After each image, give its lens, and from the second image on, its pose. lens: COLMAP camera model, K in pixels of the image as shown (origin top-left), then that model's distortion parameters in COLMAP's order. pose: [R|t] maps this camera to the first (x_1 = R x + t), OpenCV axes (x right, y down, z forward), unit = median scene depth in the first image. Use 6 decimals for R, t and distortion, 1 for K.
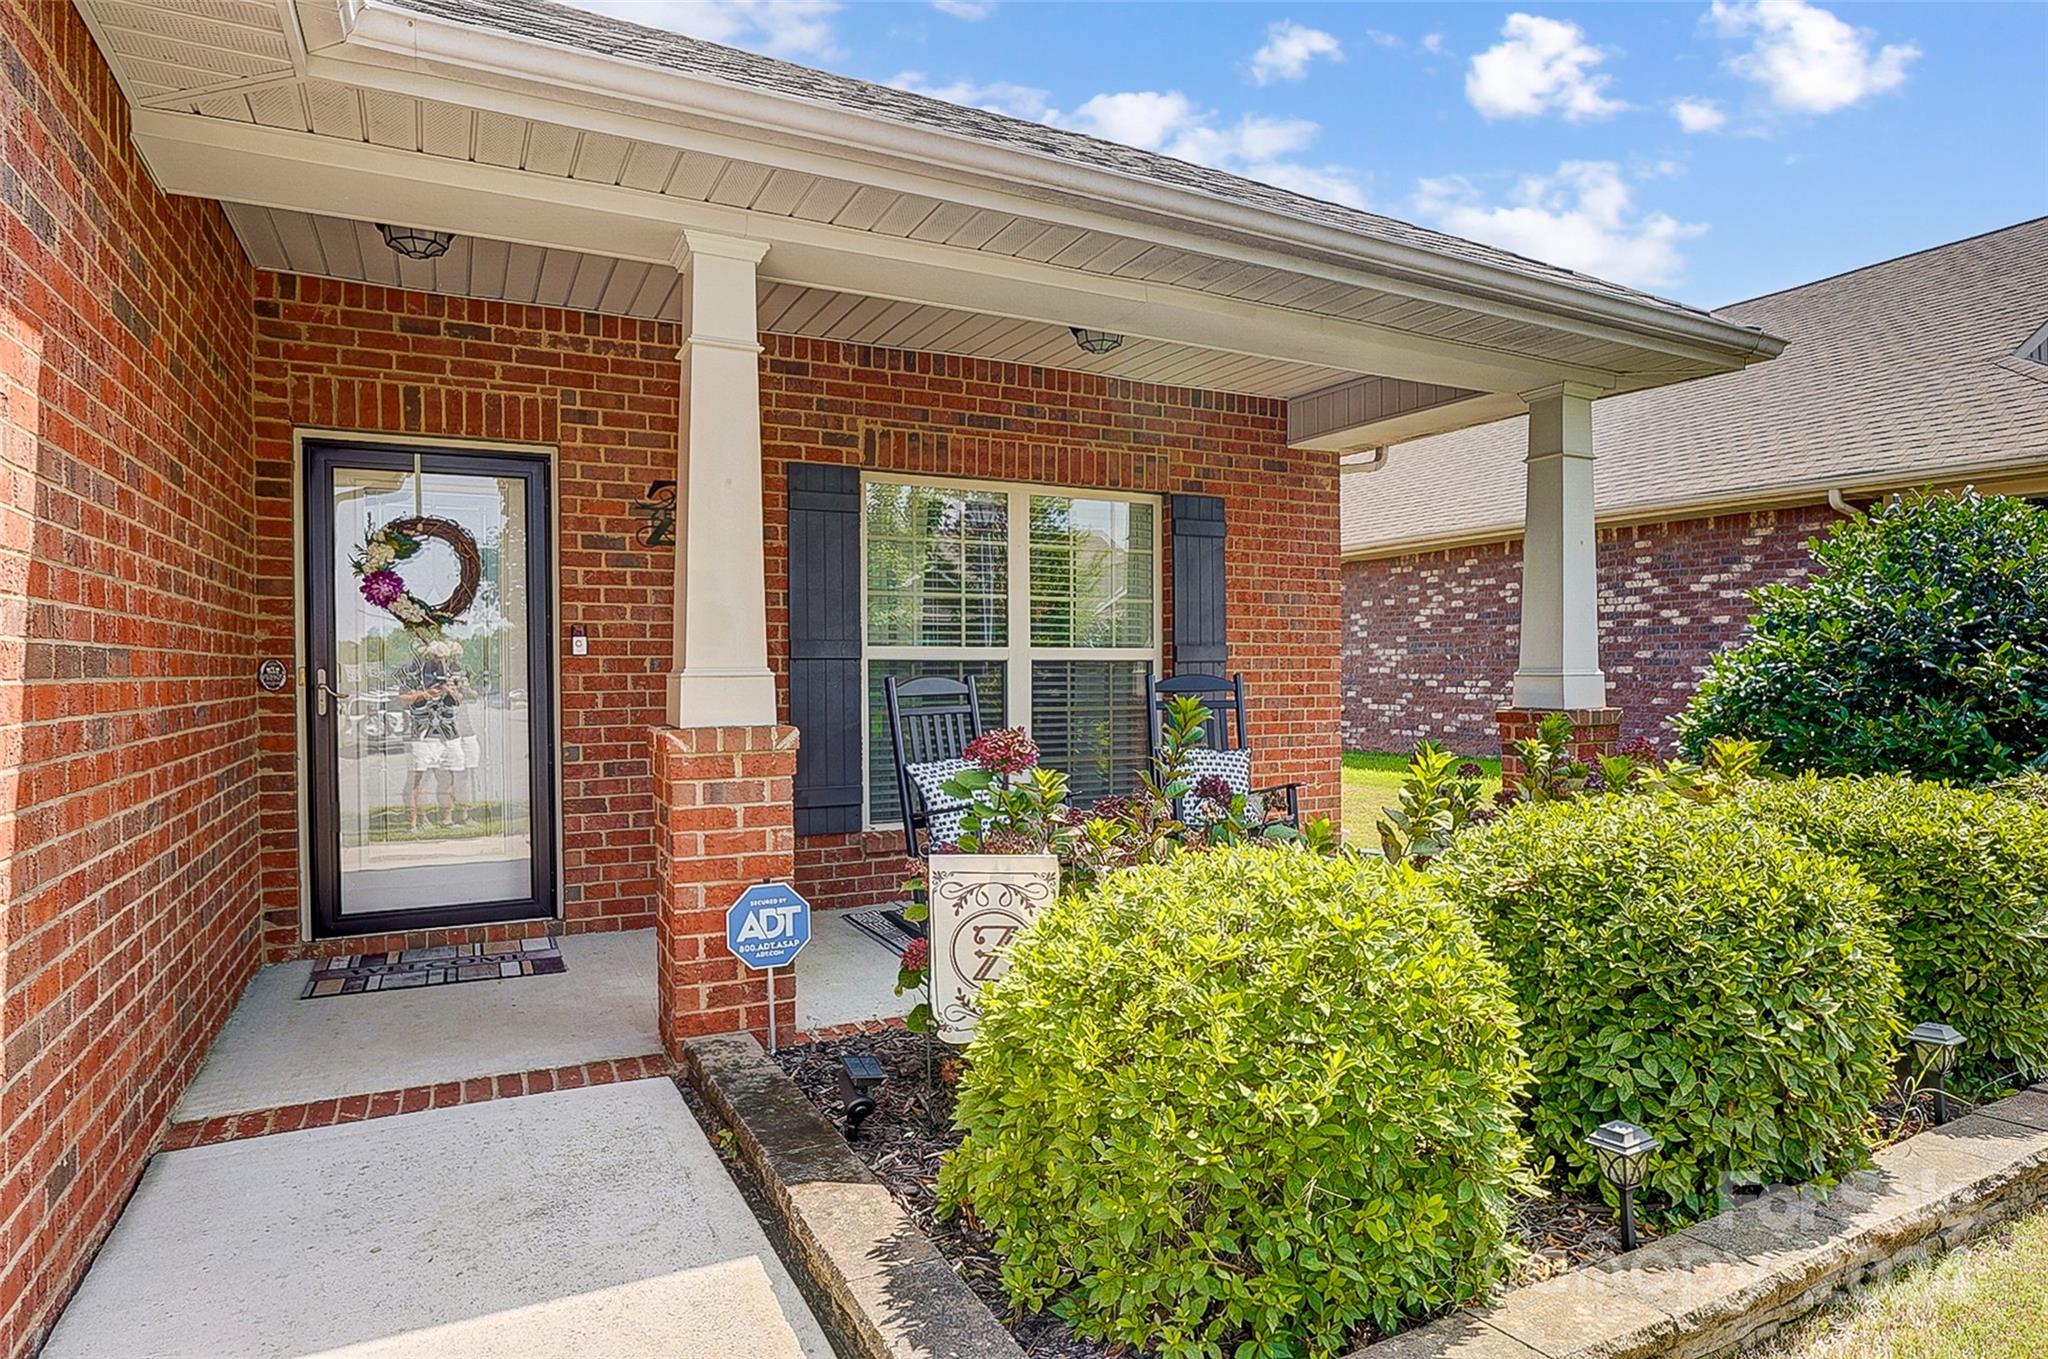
lens RADIAL K [[1121.6, 0, 1024.0], [0, 1121.6, 679.5], [0, 0, 1]] dist [-0.000533, -0.000054]
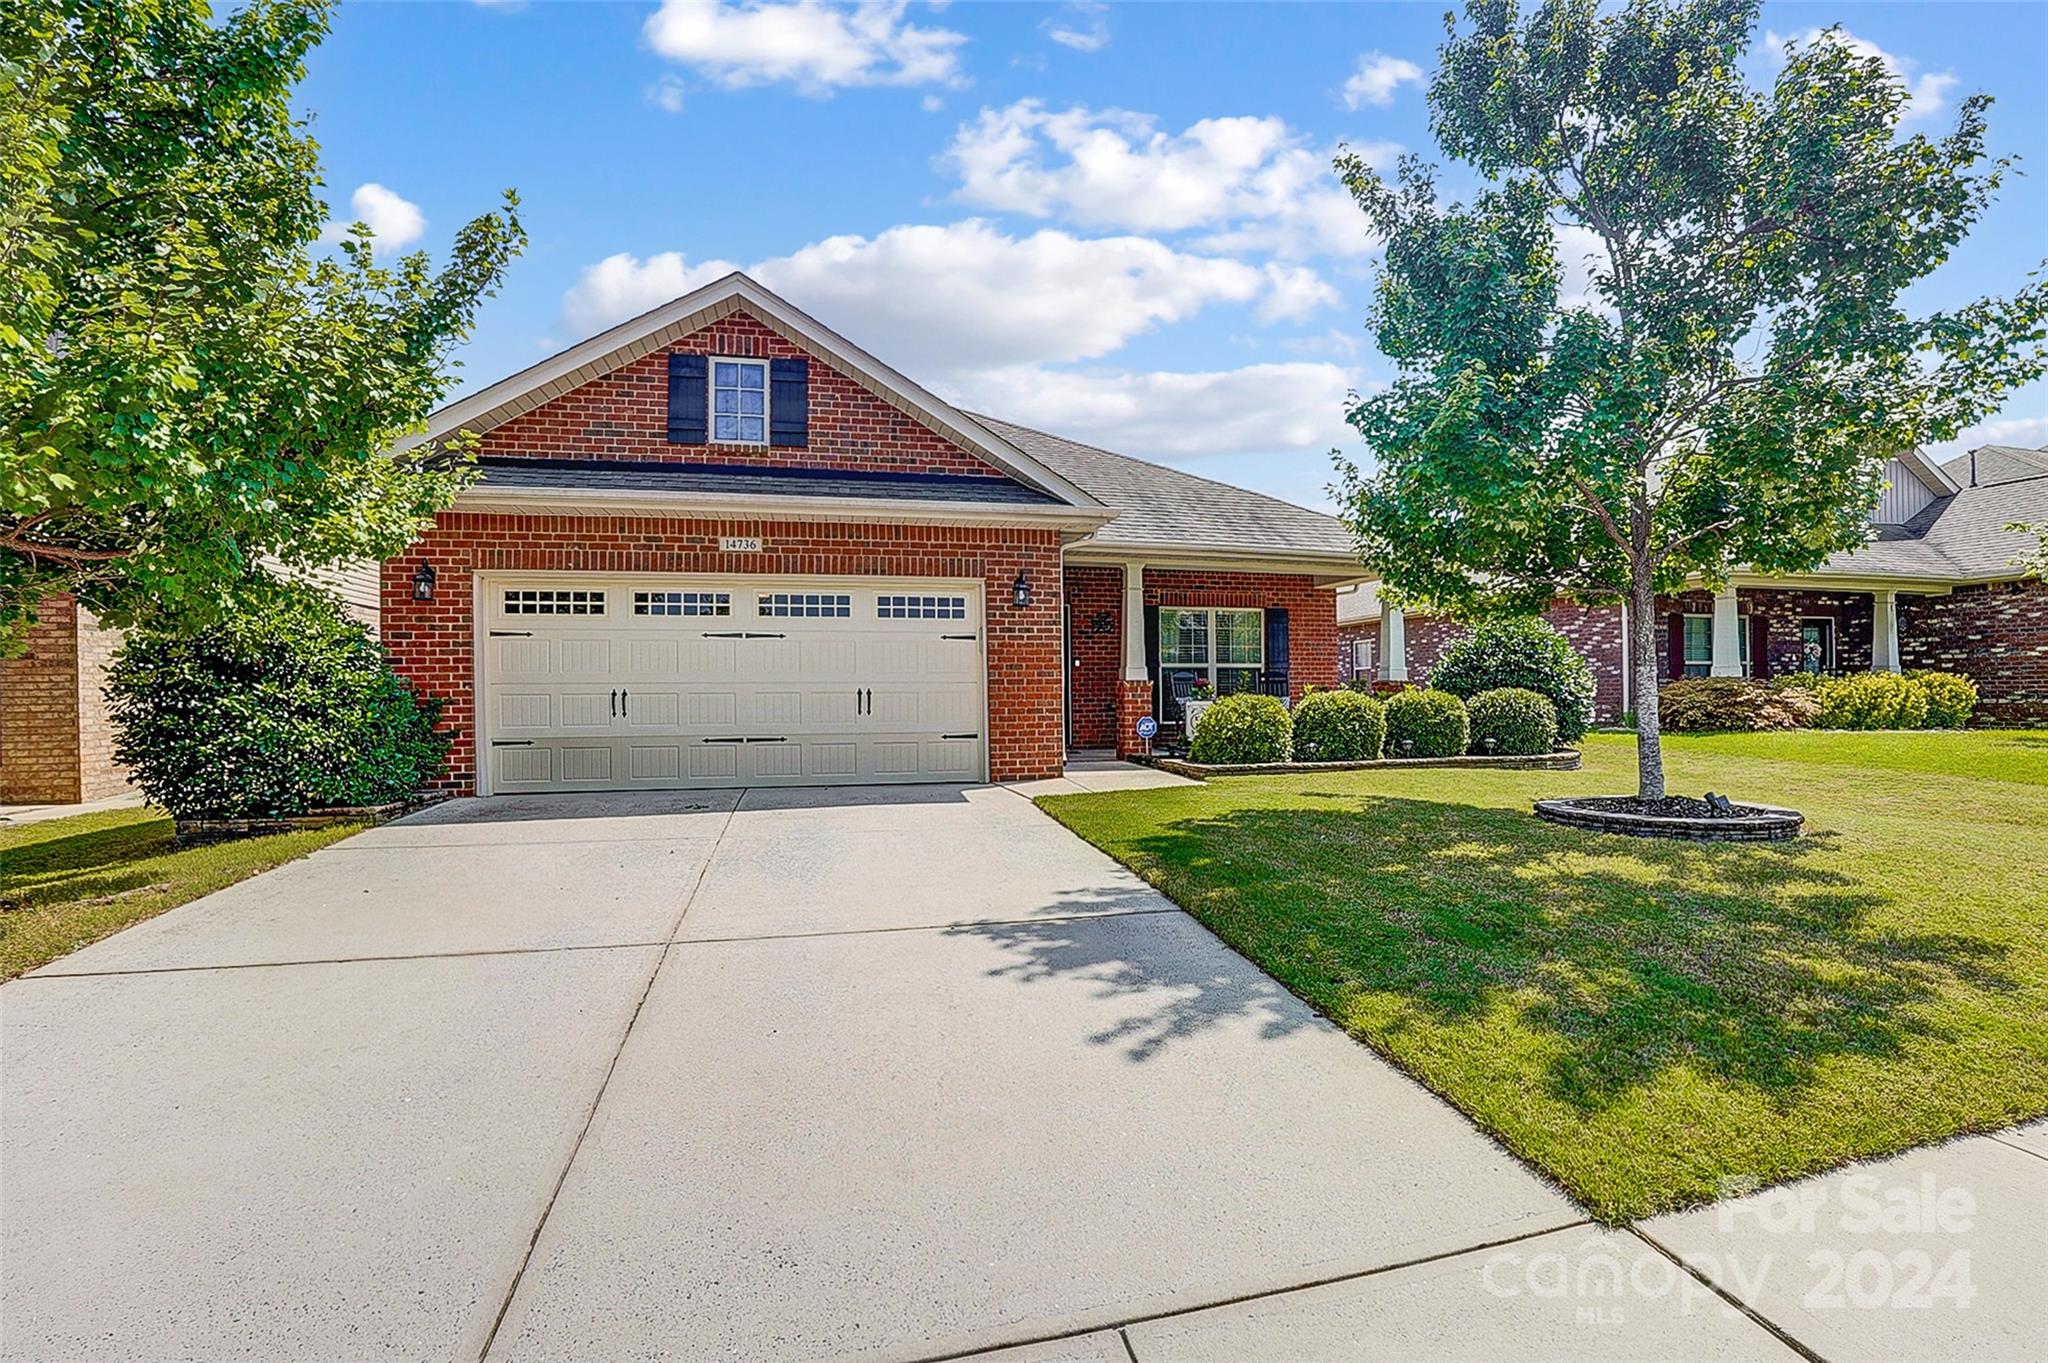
lens RADIAL K [[899.1, 0, 1033.6], [0, 899.1, 689.7], [0, 0, 1]] dist [-0.046424, 0.000978]
pose [[0.975137, -0.003785, -0.221570, 0.060426], [0.000912, 0.999914, -0.013067, 0.069809], [0.221601, 0.012540, 0.975057, -1.359972]]
